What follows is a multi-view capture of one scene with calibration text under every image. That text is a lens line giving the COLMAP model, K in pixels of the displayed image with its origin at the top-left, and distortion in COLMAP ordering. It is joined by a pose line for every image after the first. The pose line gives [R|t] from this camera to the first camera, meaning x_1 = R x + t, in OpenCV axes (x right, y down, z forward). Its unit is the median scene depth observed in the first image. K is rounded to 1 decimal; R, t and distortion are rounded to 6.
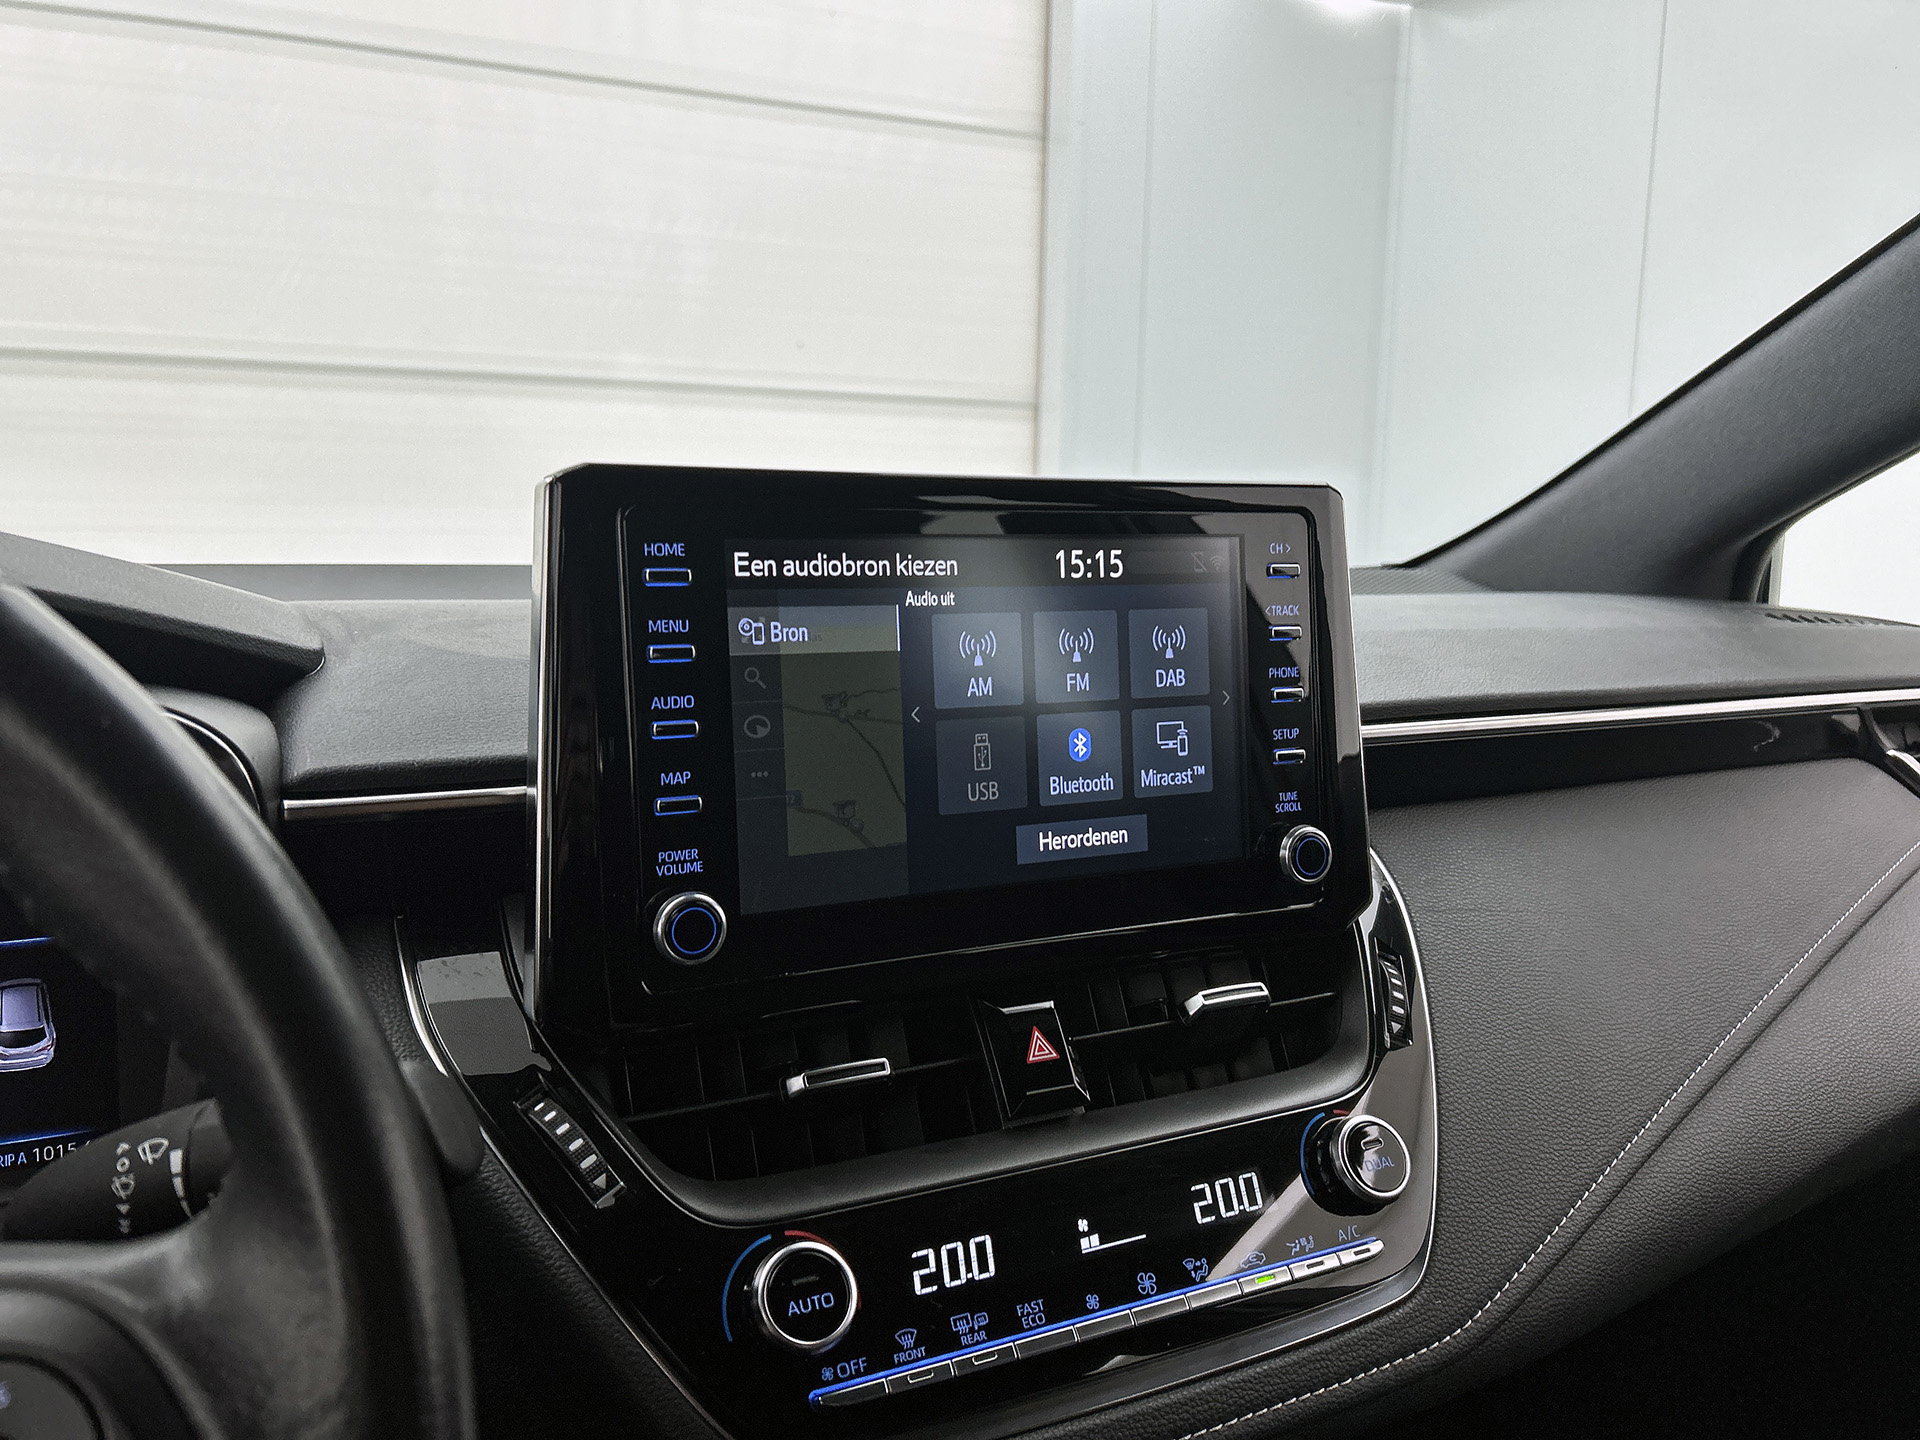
lens RADIAL K [[1467.2, 0, 963.0], [0, 1467.2, 705.2], [0, 0, 1]] dist [0.043323, -0.049471]
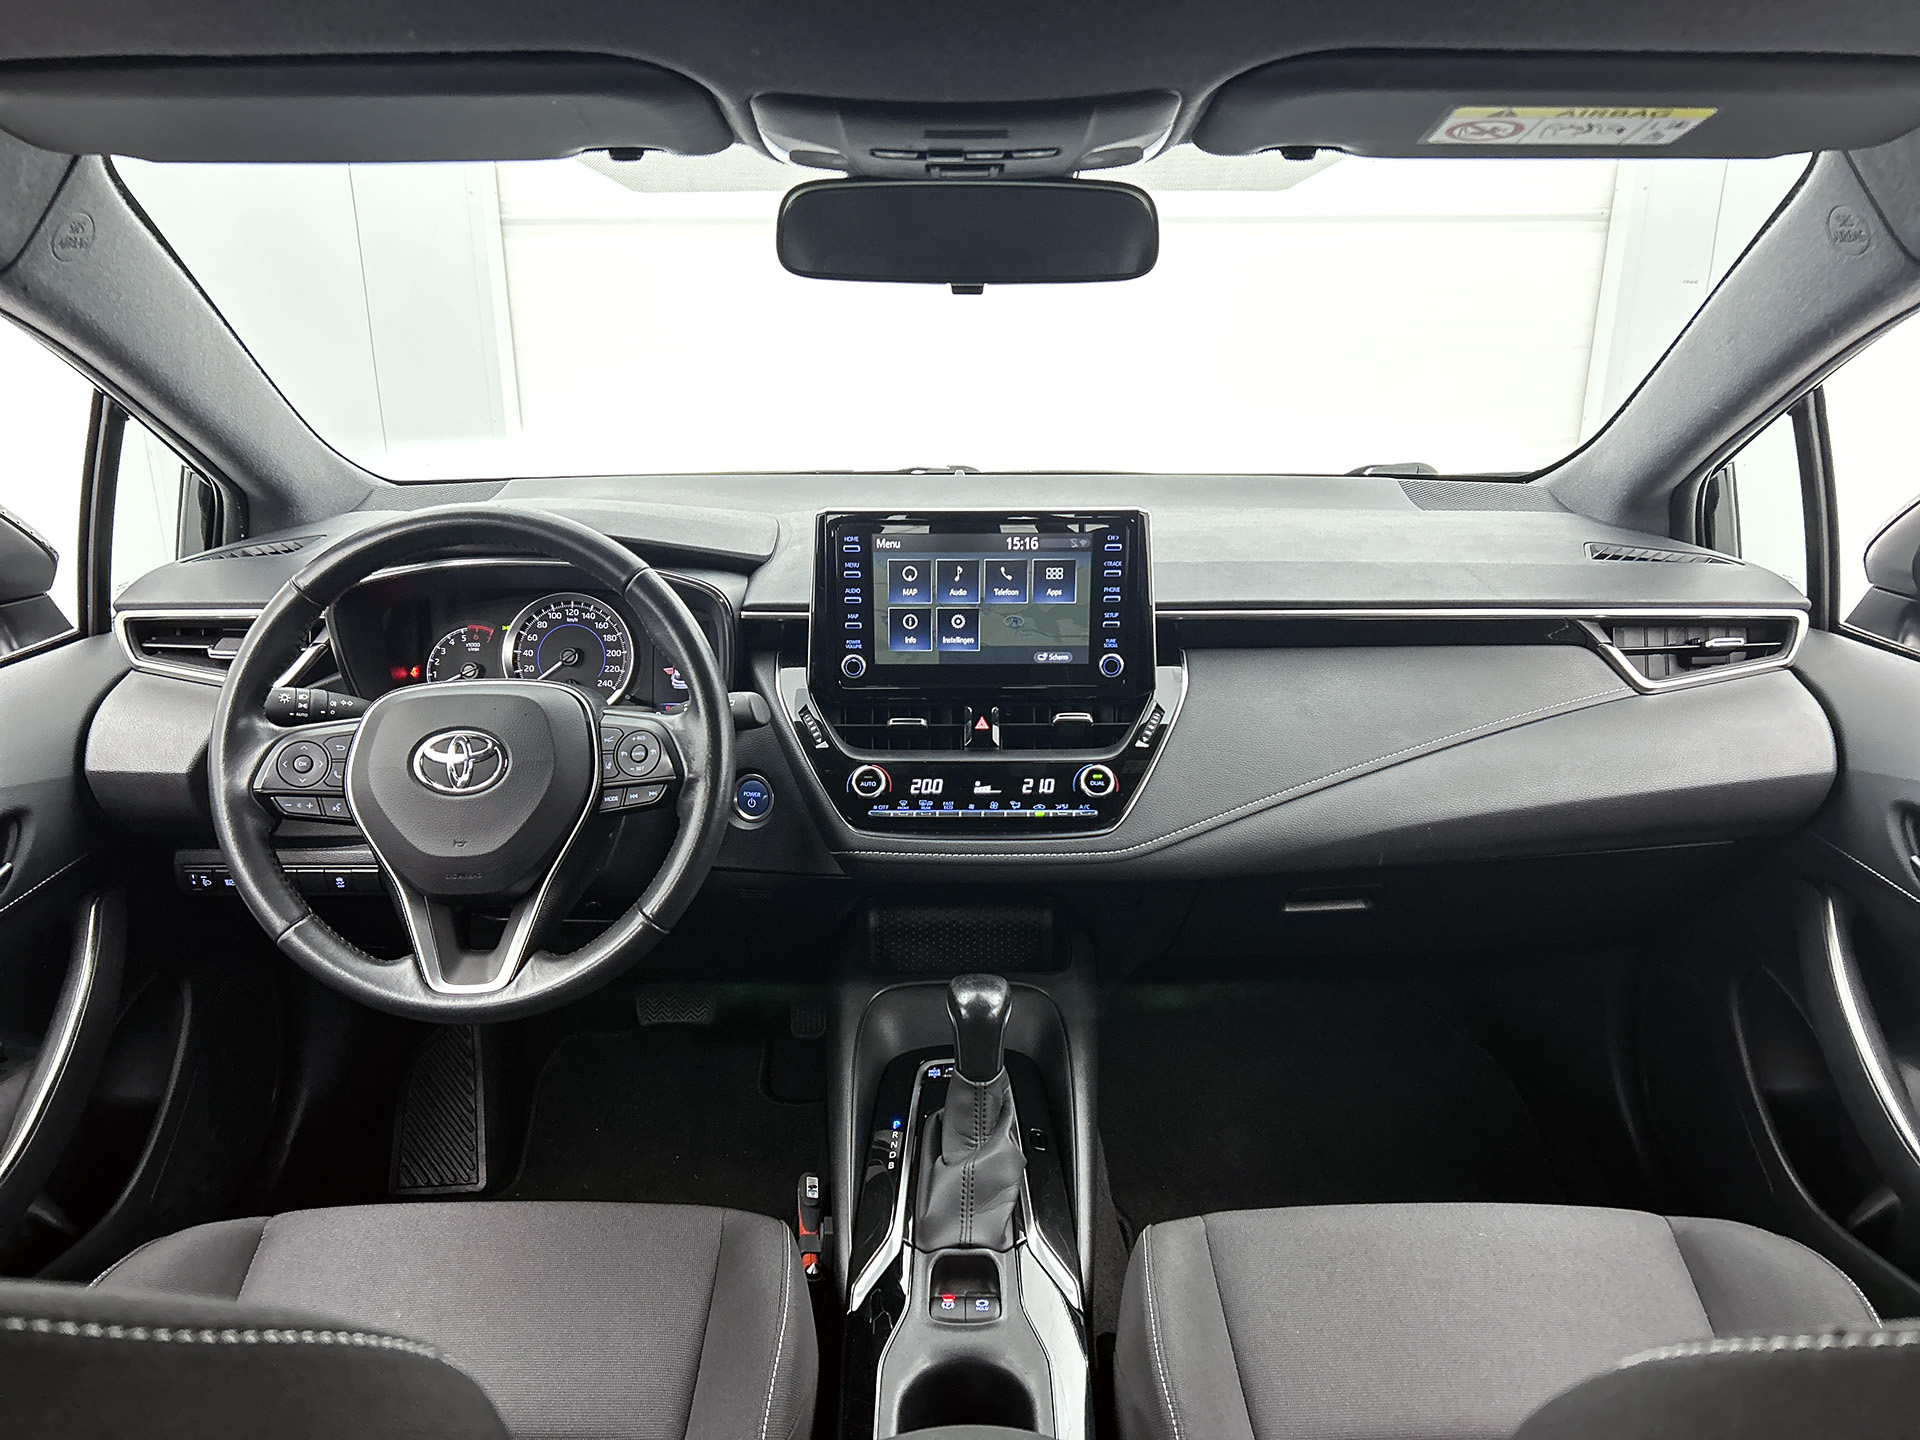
lens RADIAL K [[1467.2, 0, 987.2], [0, 1467.2, 738.1], [0, 0, 1]] dist [0.043323, -0.049471]
pose [[0.901401, 0.126794, -0.414005, 1.215414], [-0.047825, 0.979468, 0.195847, -0.281490], [0.430336, -0.156737, 0.888957, -1.451191]]
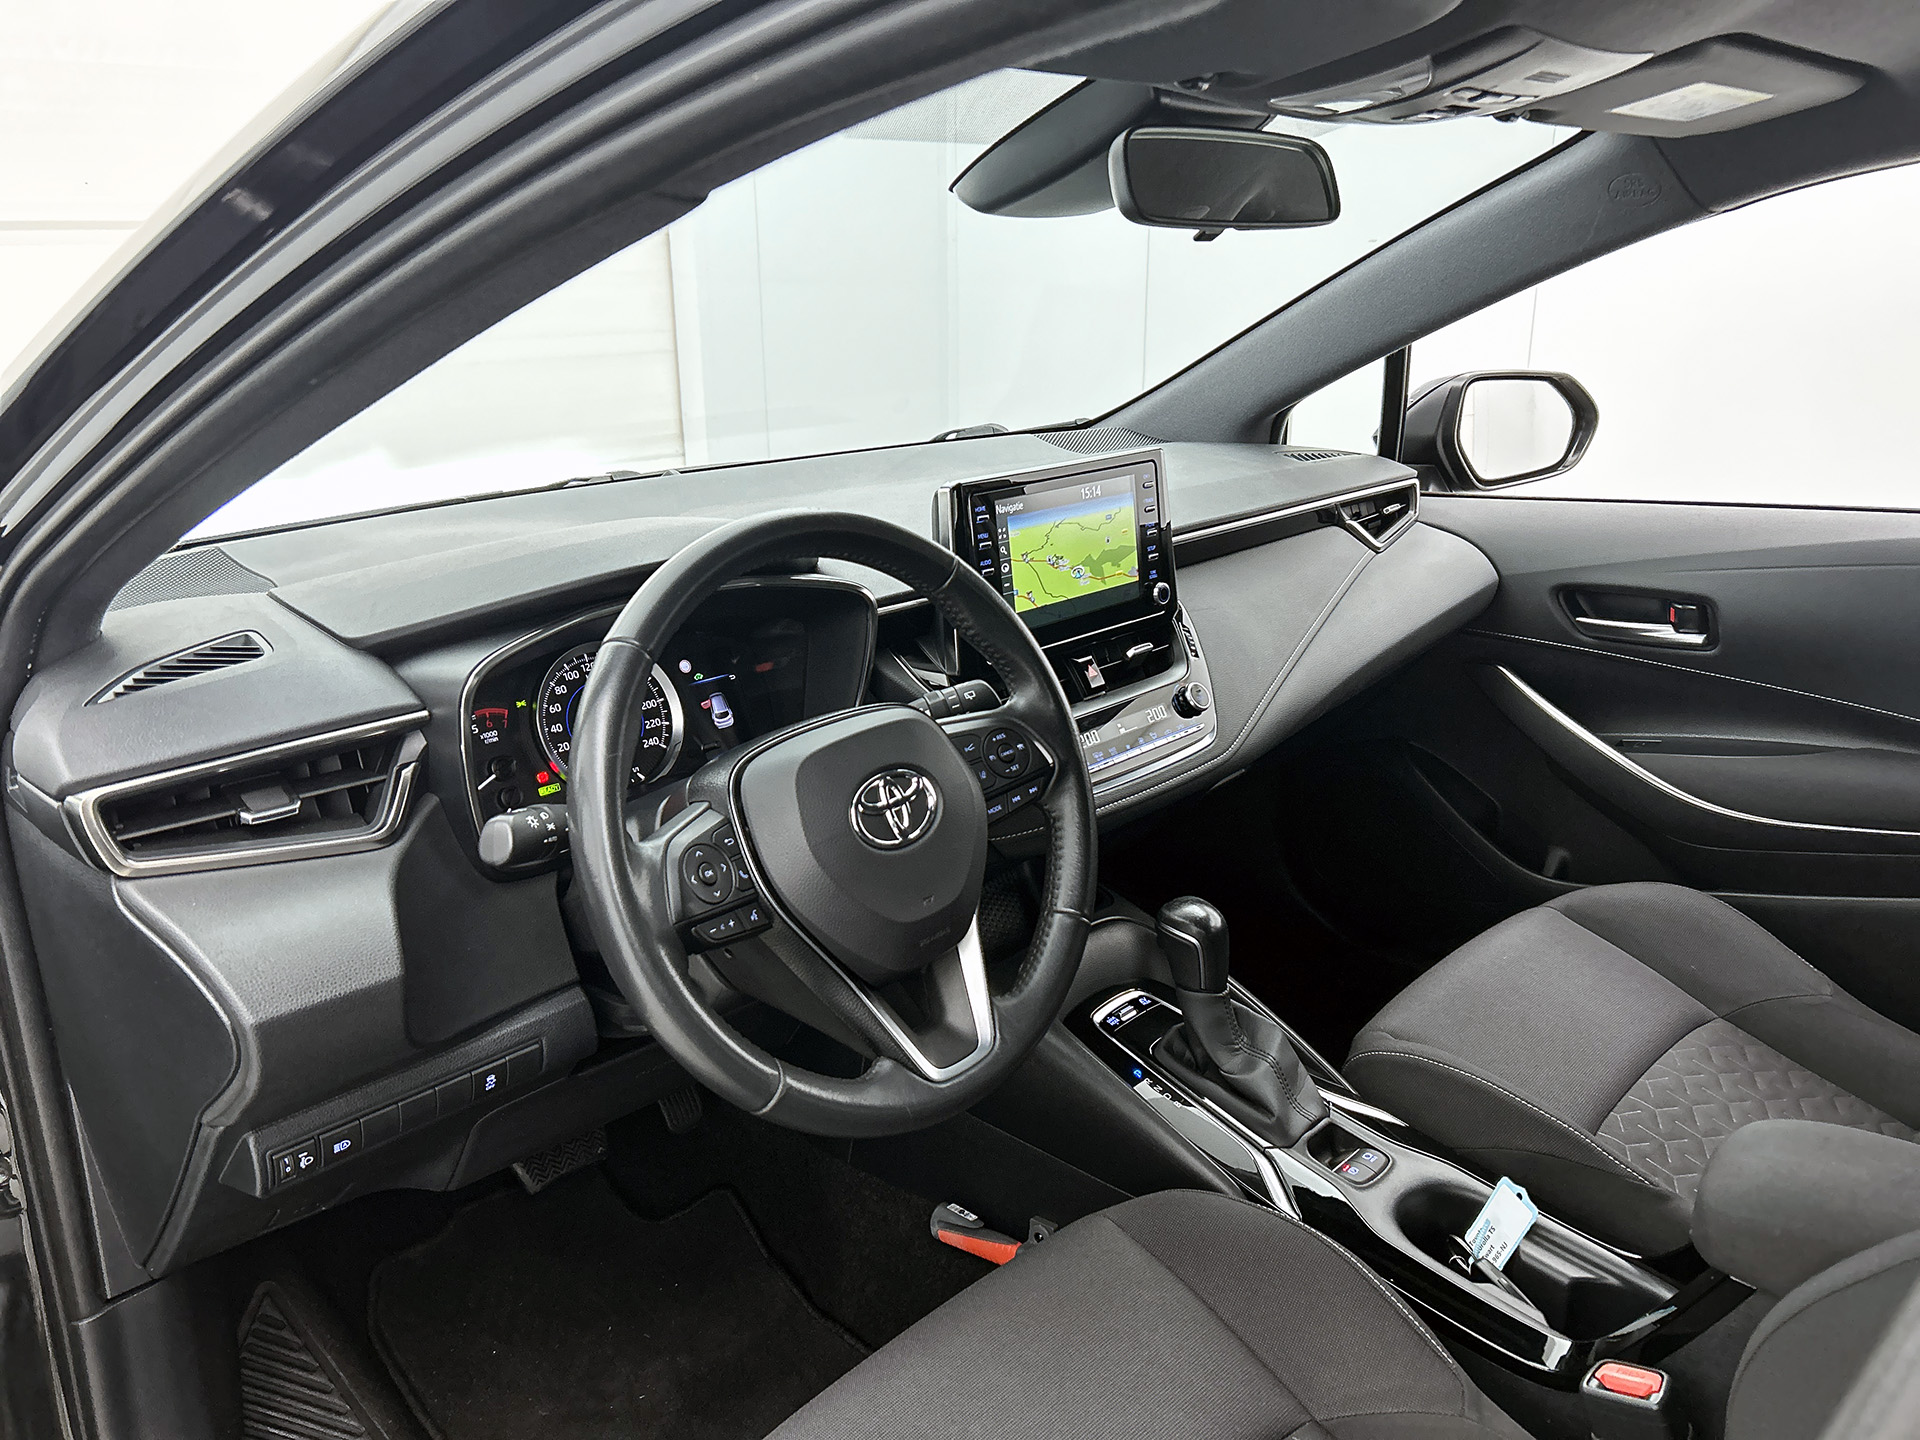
lens RADIAL K [[1467.2, 0, 991.8], [0, 1467.2, 717.1], [0, 0, 1]] dist [0.043323, -0.049471]
pose [[0.941539, -0.132541, 0.309736, -1.024900], [0.080248, 0.981131, 0.175903, -0.192678], [-0.327206, -0.140763, 0.934410, -1.590608]]
